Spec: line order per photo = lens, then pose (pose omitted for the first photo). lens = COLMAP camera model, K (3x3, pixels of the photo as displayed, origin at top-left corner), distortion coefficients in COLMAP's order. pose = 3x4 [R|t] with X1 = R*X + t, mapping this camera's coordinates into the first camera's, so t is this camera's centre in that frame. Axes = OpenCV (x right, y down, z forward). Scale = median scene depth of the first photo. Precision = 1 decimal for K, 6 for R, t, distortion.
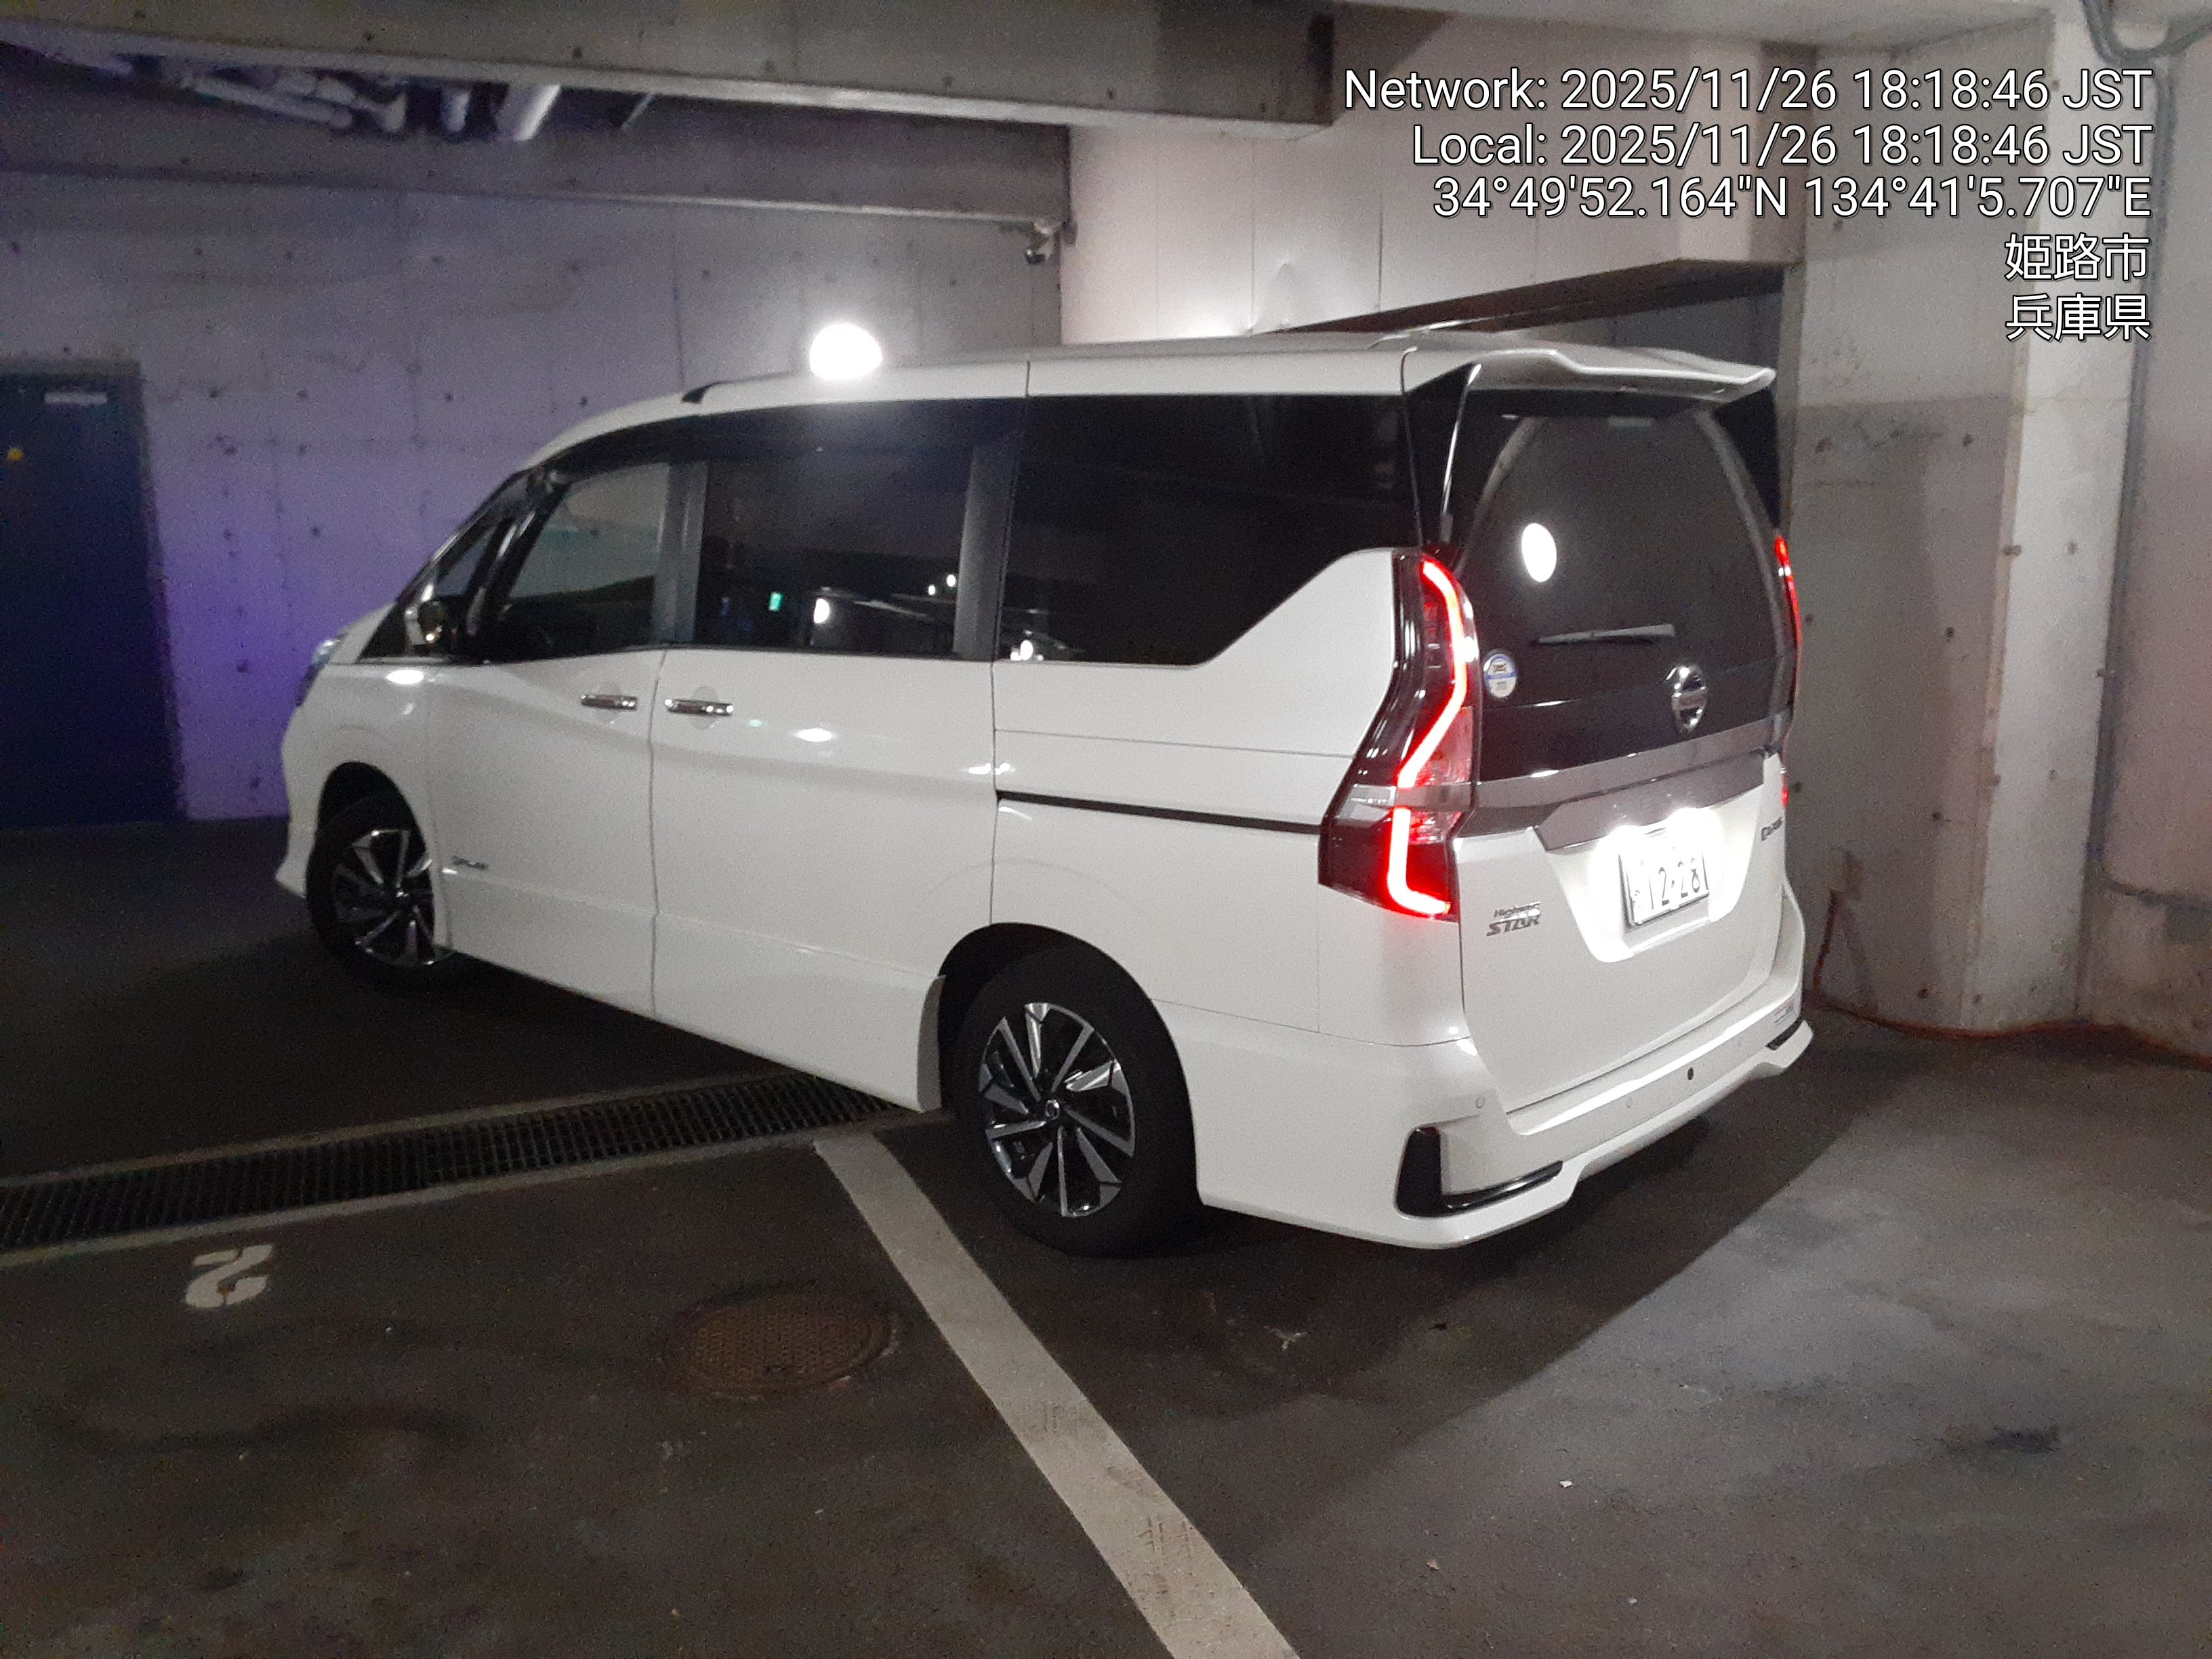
lens RADIAL K [[1768.2, 0, 1115.9], [0, 1768.2, 818.5], [0, 0, 1]] dist [0.133946, -0.202510]
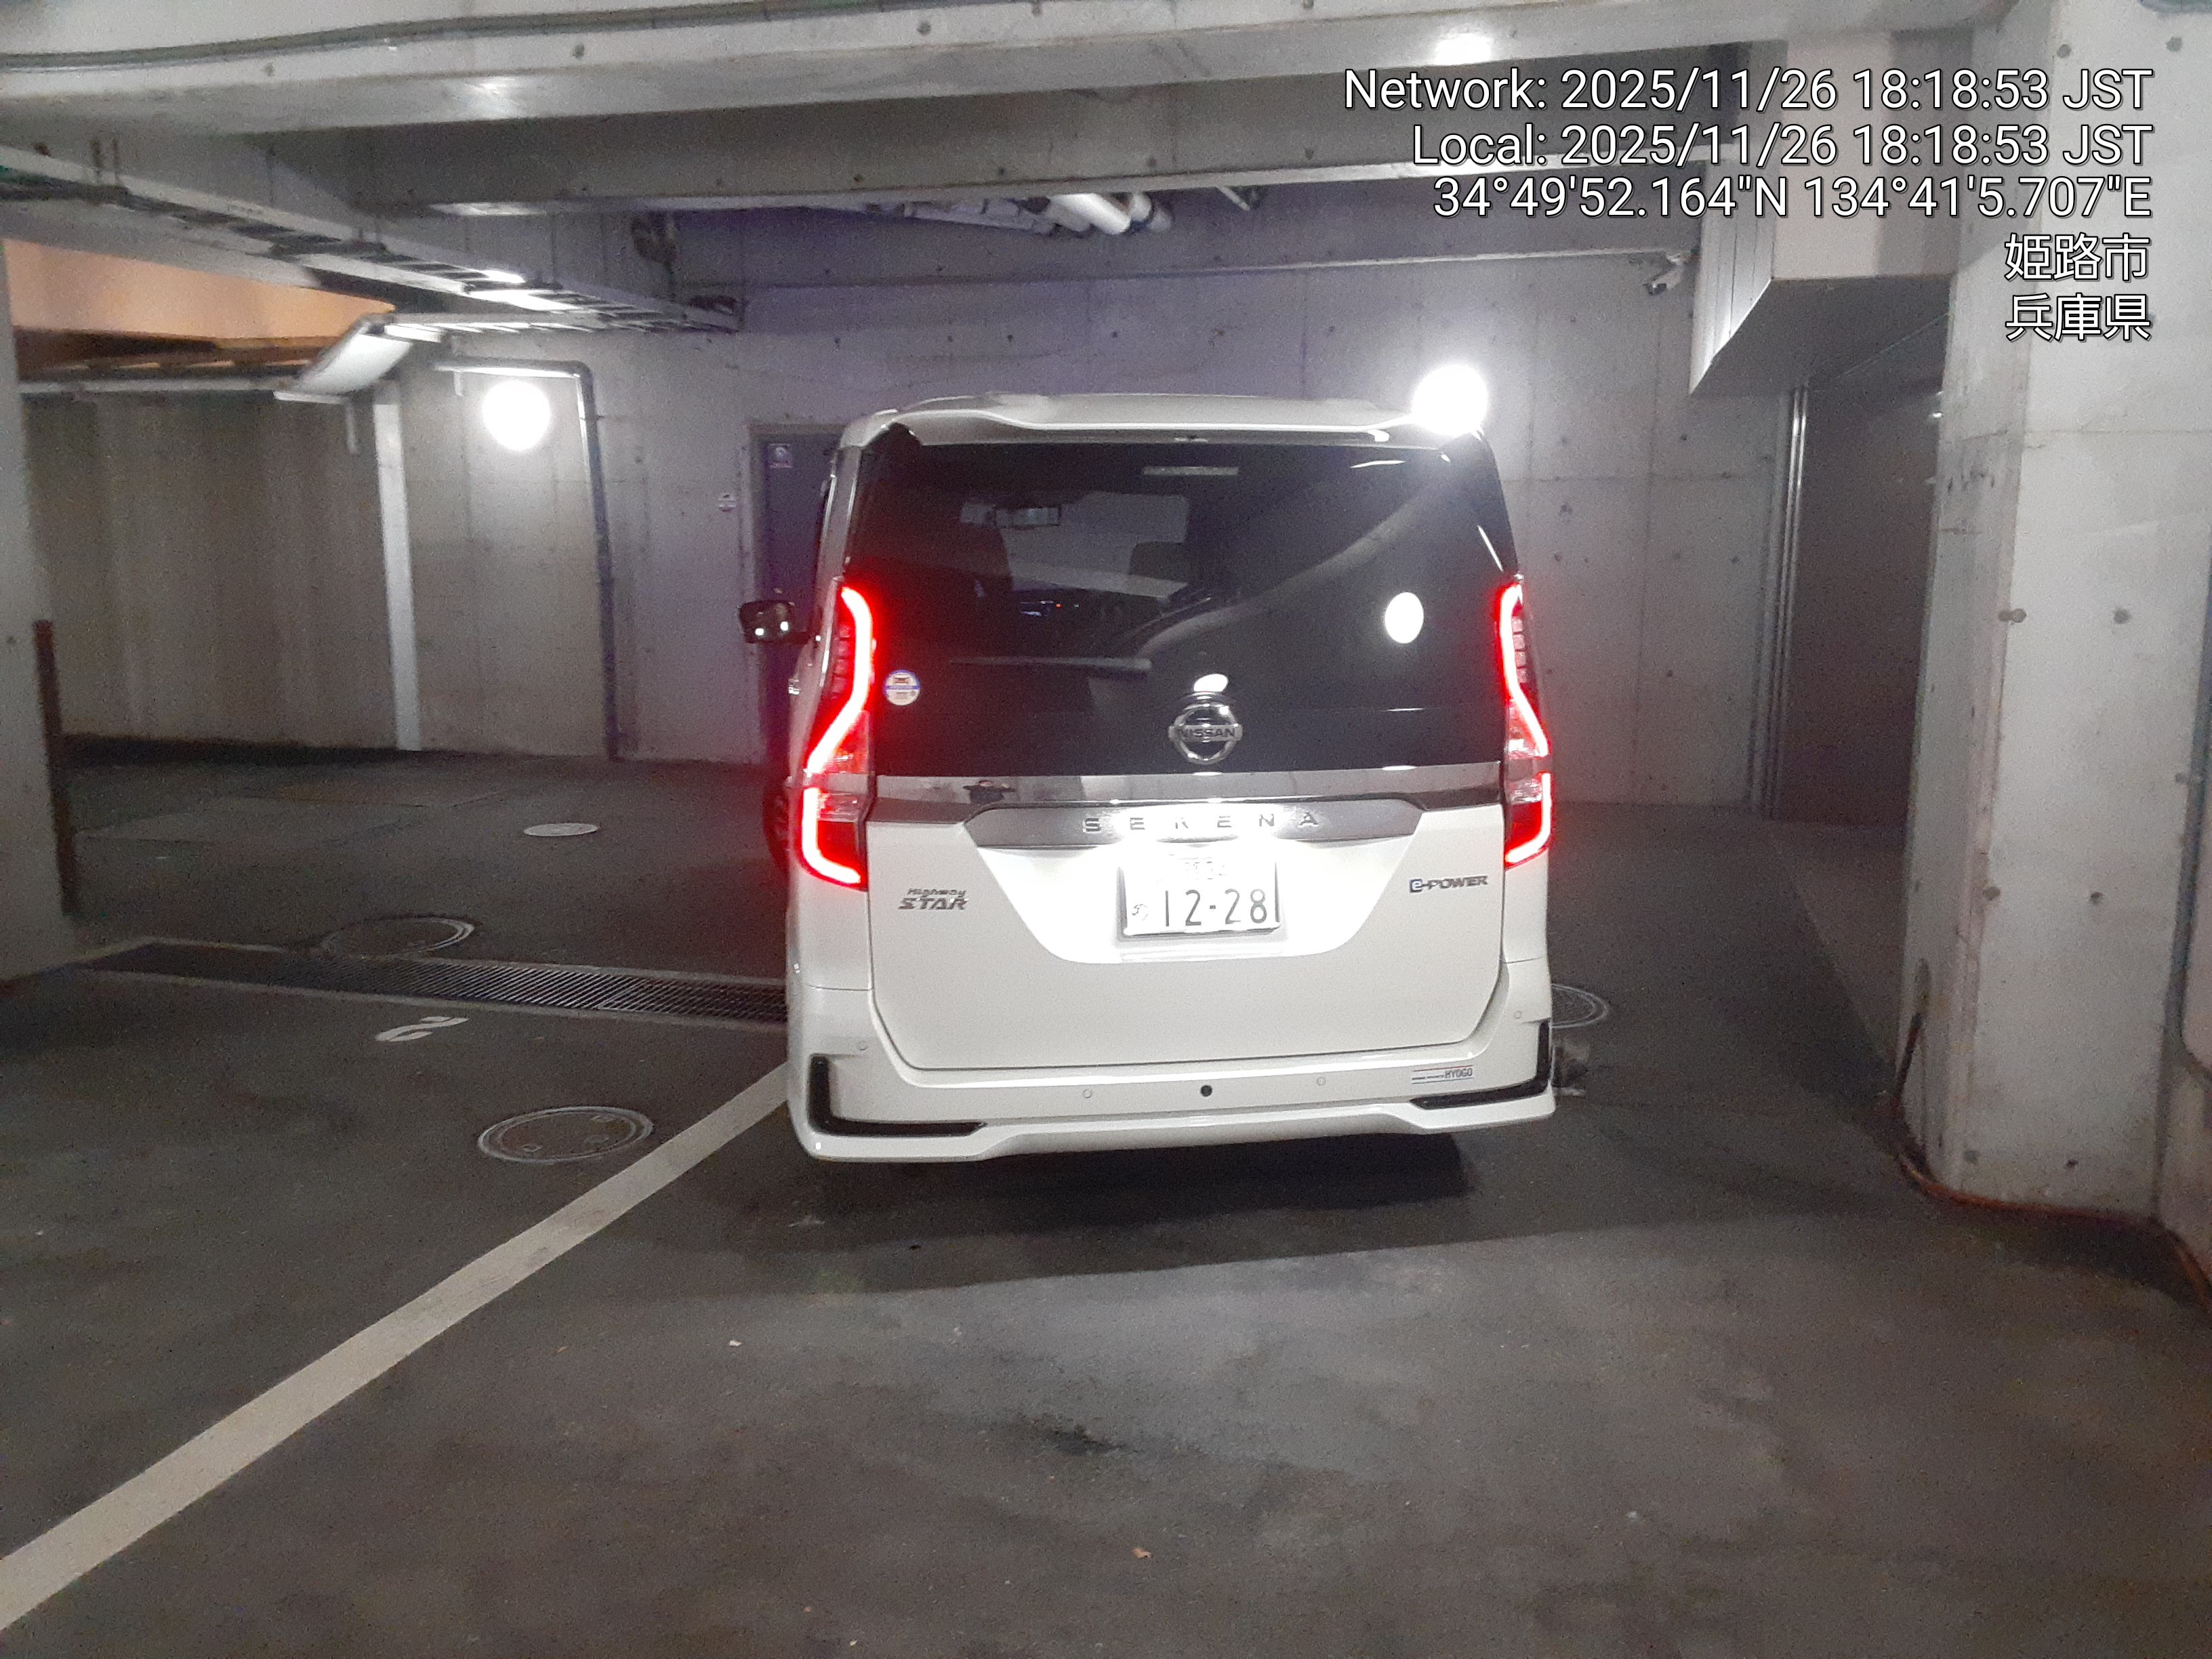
lens RADIAL K [[1777.1, 0, 1115.5], [0, 1777.1, 822.2], [0, 0, 1]] dist [0.121893, -0.187076]
pose [[0.788928, 0.114022, -0.603814, 0.709412], [-0.123482, 0.992007, 0.025989, -0.026754], [0.601951, 0.054057, 0.796701, 0.103536]]
